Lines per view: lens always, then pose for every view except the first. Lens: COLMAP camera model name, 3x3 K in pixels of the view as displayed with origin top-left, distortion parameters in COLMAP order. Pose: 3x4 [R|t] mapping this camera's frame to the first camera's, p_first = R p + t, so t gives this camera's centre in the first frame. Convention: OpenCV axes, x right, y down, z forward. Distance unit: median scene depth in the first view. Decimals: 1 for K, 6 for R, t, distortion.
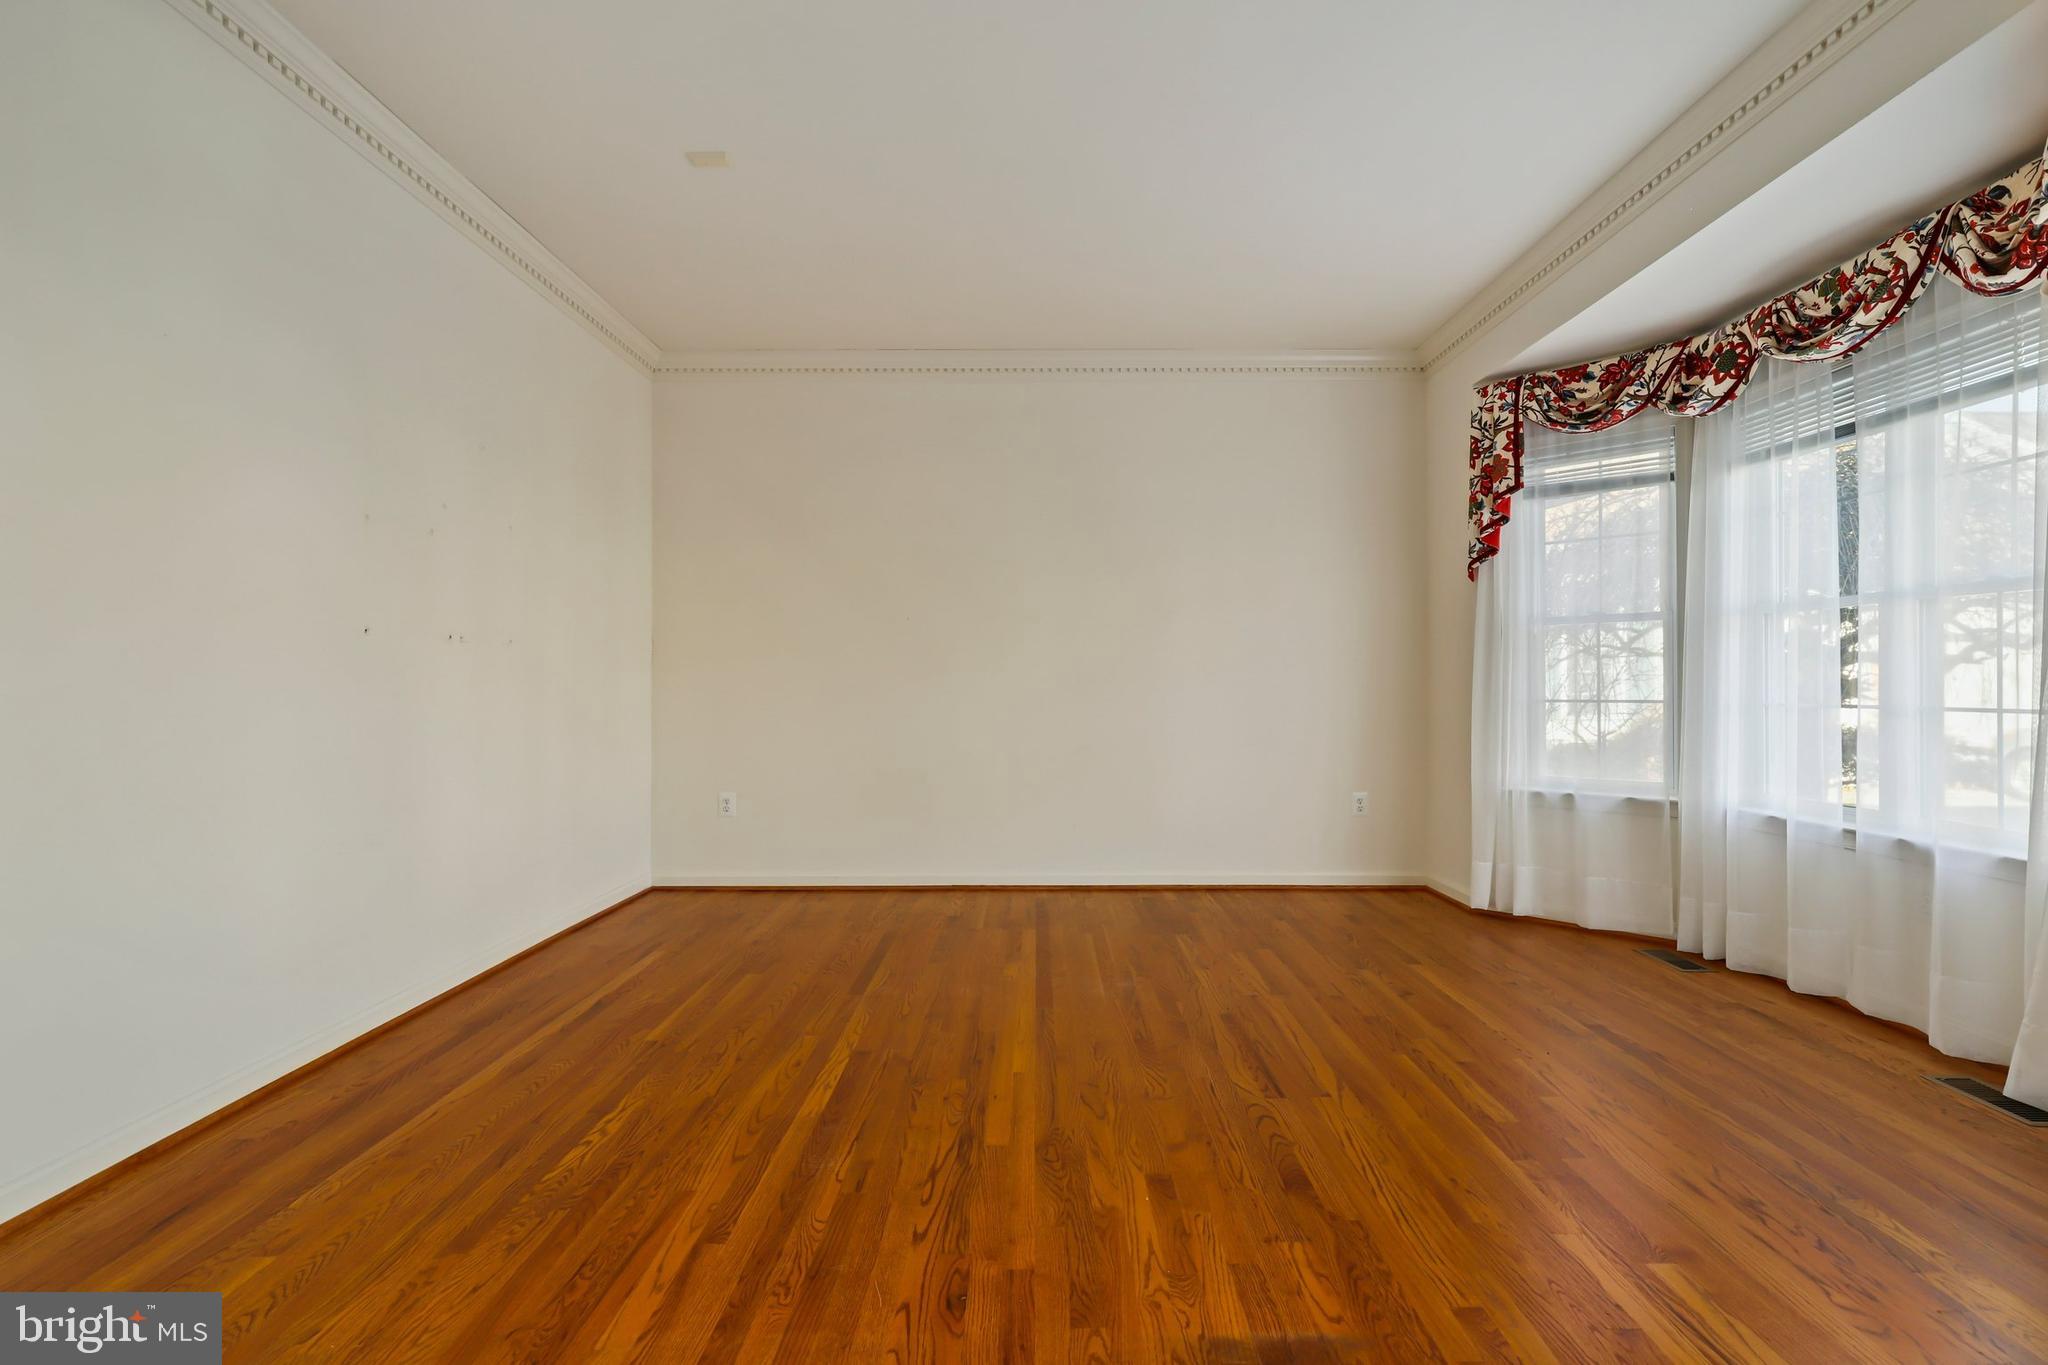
lens RADIAL K [[931.2, 0, 1027.6], [0, 931.2, 676.4], [0, 0, 1]] dist [-0.000713, 0.000018]
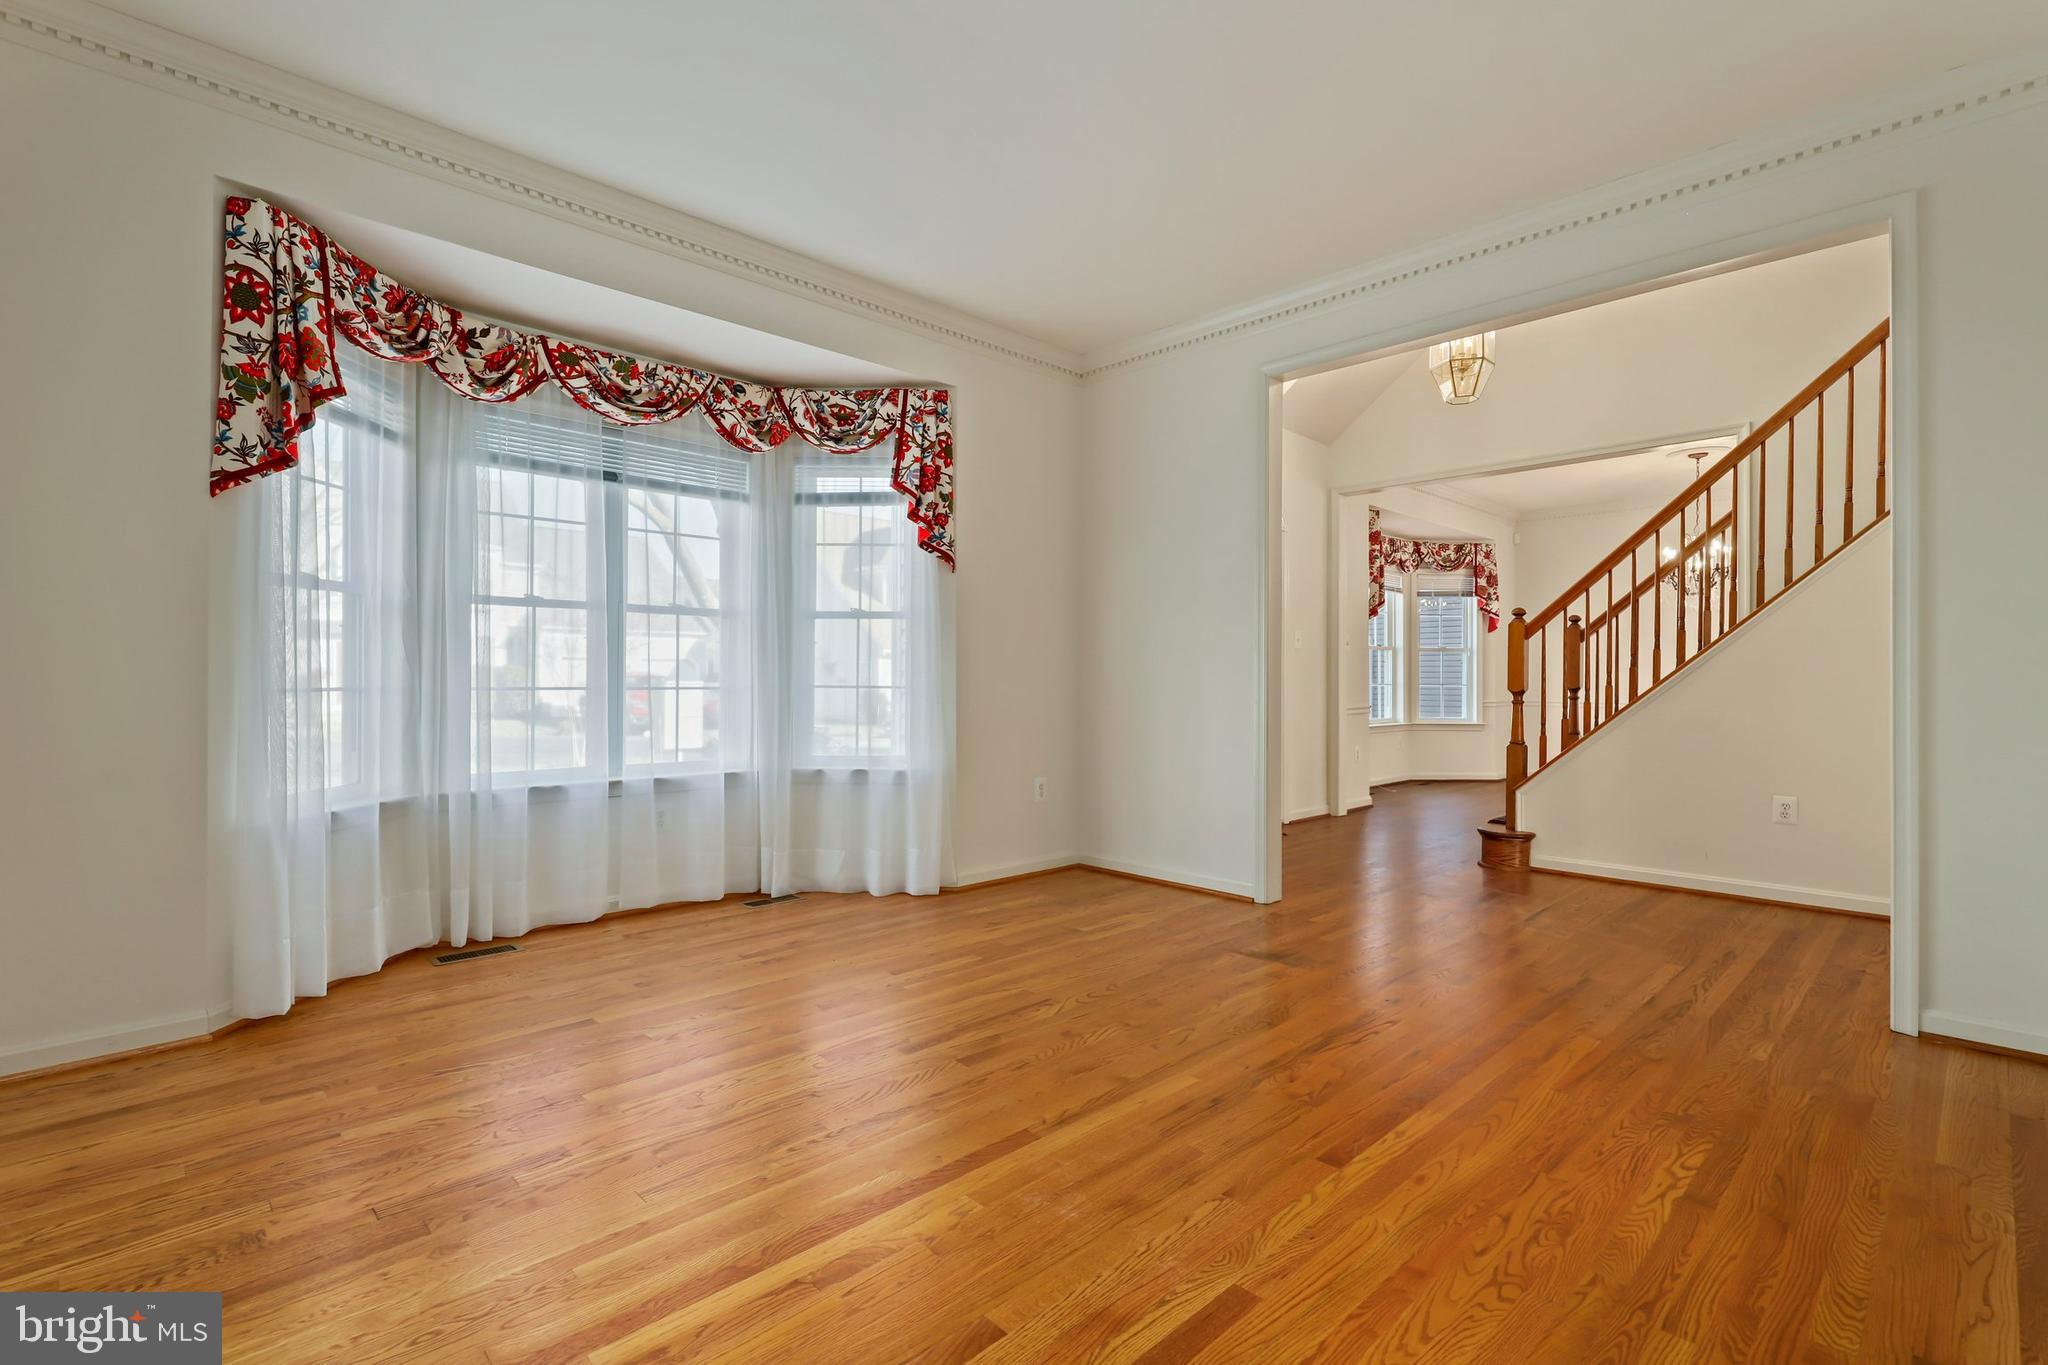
lens RADIAL K [[931.2, 0, 1023.1], [0, 931.2, 700.4], [0, 0, 1]] dist [-0.000713, 0.000018]
pose [[-0.694288, -0.021324, 0.719381, -0.515518], [-0.012469, 0.999767, 0.017601, 0.019618], [-0.719589, 0.003250, -0.694393, 1.626635]]
